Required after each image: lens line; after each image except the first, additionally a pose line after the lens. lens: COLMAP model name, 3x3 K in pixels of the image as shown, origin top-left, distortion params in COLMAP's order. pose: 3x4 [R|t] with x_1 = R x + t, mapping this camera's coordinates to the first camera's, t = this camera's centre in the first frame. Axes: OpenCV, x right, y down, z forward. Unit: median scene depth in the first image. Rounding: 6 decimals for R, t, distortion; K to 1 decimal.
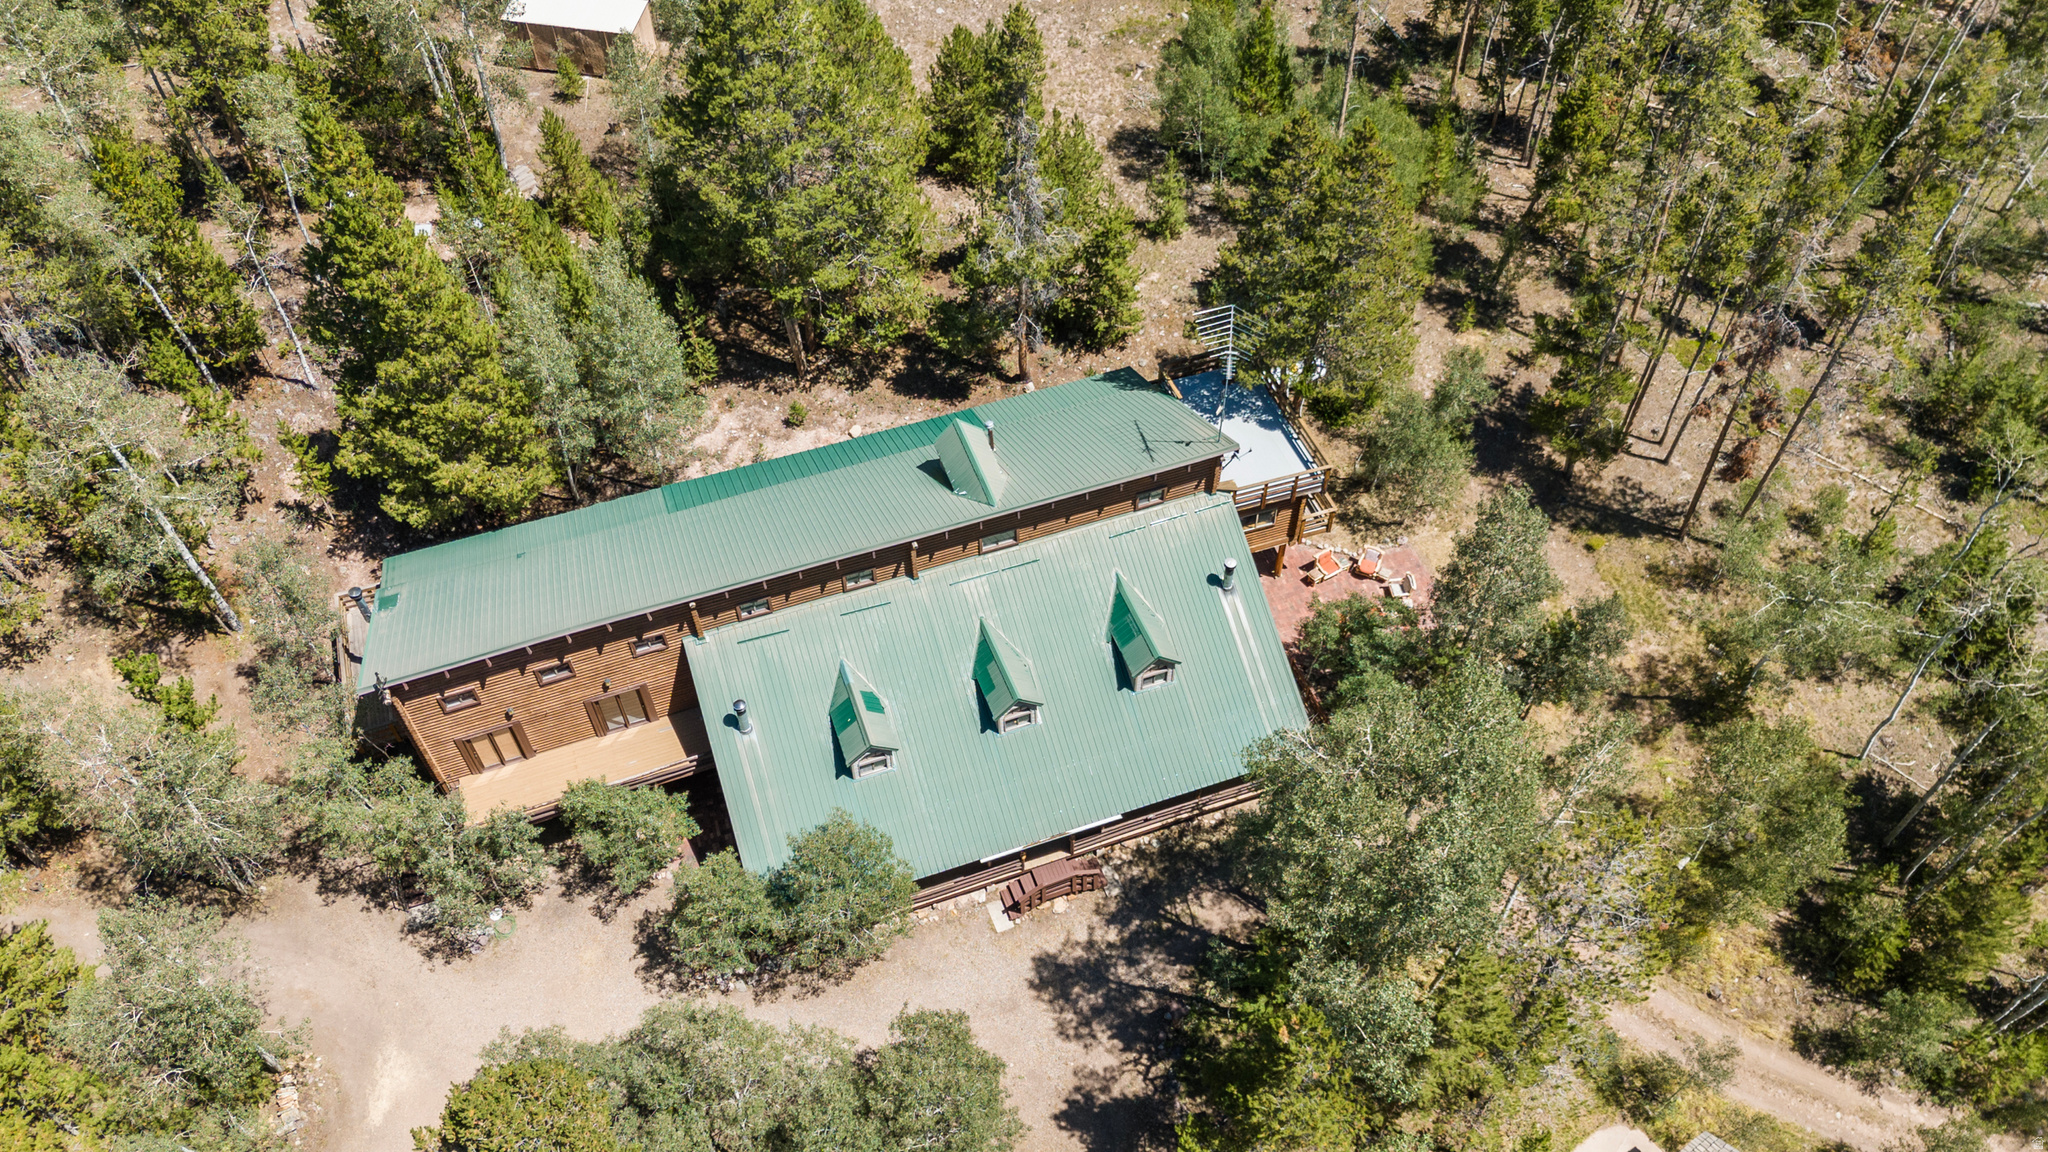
lens RADIAL K [[1425.1, 0, 1024.0], [0, 1425.1, 576.0], [0, 0, 1]] dist [0.051056, 0.000077]
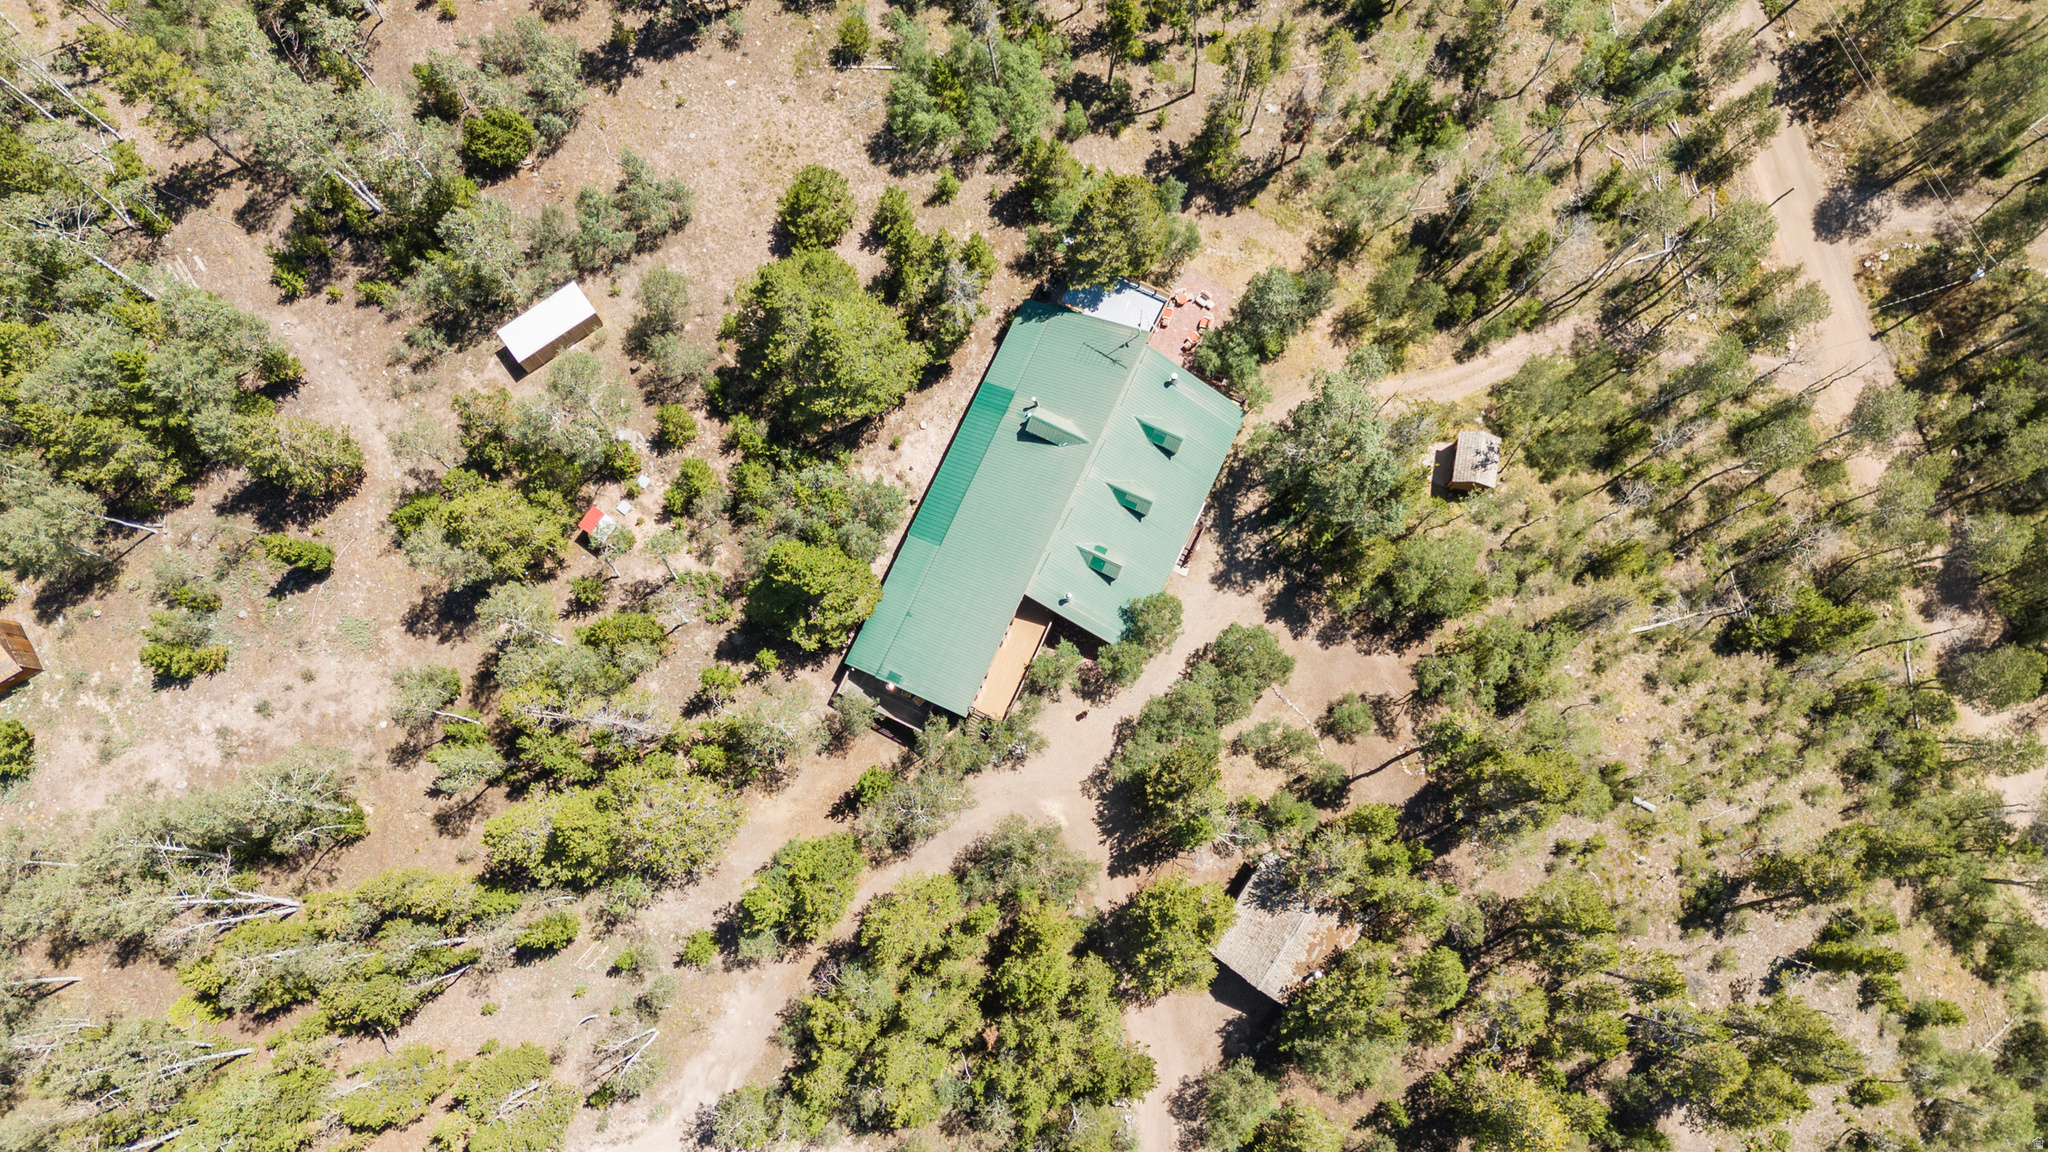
lens RADIAL K [[1425.1, 0, 1024.0], [0, 1425.1, 576.0], [0, 0, 1]] dist [0.051056, 0.000077]
pose [[0.716436, -0.686275, 0.125484, -0.442123], [0.561823, 0.674176, 0.479418, -0.882961], [-0.413611, -0.272972, 0.868569, -0.724579]]
